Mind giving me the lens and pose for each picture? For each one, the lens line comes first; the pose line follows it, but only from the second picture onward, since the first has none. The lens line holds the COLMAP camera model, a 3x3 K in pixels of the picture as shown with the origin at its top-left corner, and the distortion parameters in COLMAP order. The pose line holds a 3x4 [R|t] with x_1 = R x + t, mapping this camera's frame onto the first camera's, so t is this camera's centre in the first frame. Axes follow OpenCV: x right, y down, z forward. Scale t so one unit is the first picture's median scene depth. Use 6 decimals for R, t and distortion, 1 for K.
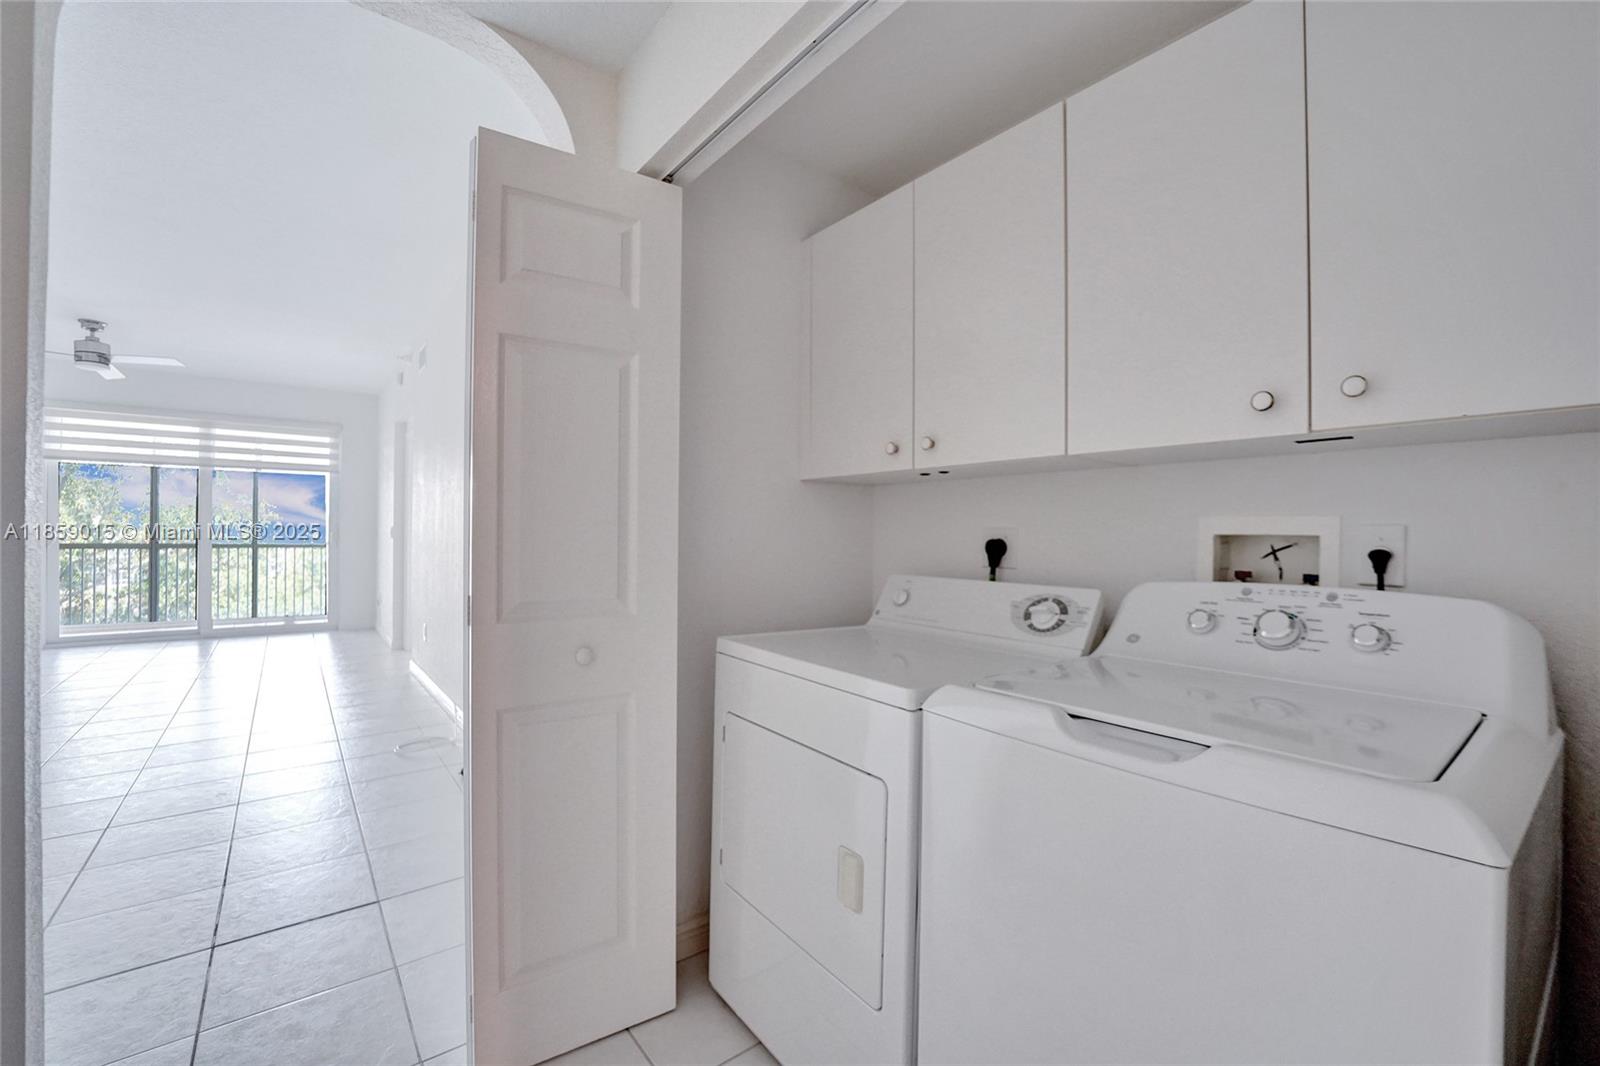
lens RADIAL K [[642.0, 0, 801.1], [0, 642.0, 535.6], [0, 0, 1]] dist [-0.025538, 0.000161]
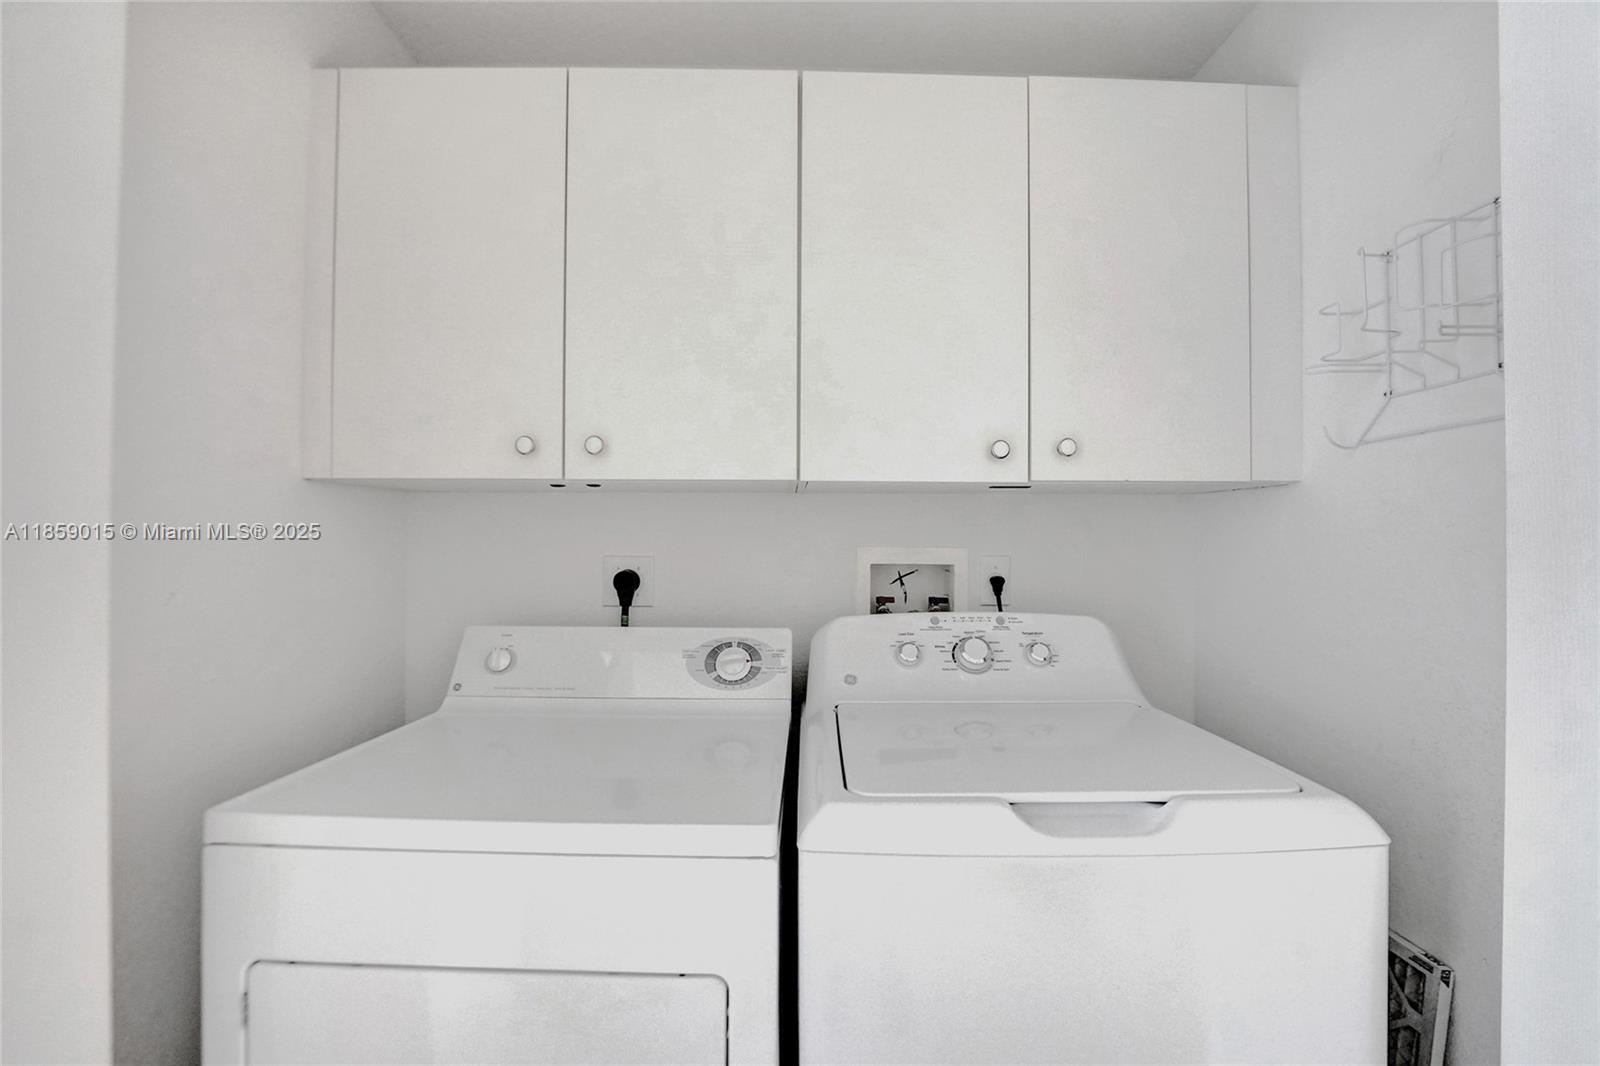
lens RADIAL K [[658.0, 0, 796.2], [0, 658.0, 533.8], [0, 0, 1]] dist [-0.024358, -0.000196]
pose [[0.613856, 0.000527, 0.789417, -0.254792], [0.004693, 0.999980, -0.004317, -0.043397], [-0.789404, 0.006355, 0.613842, 0.401661]]
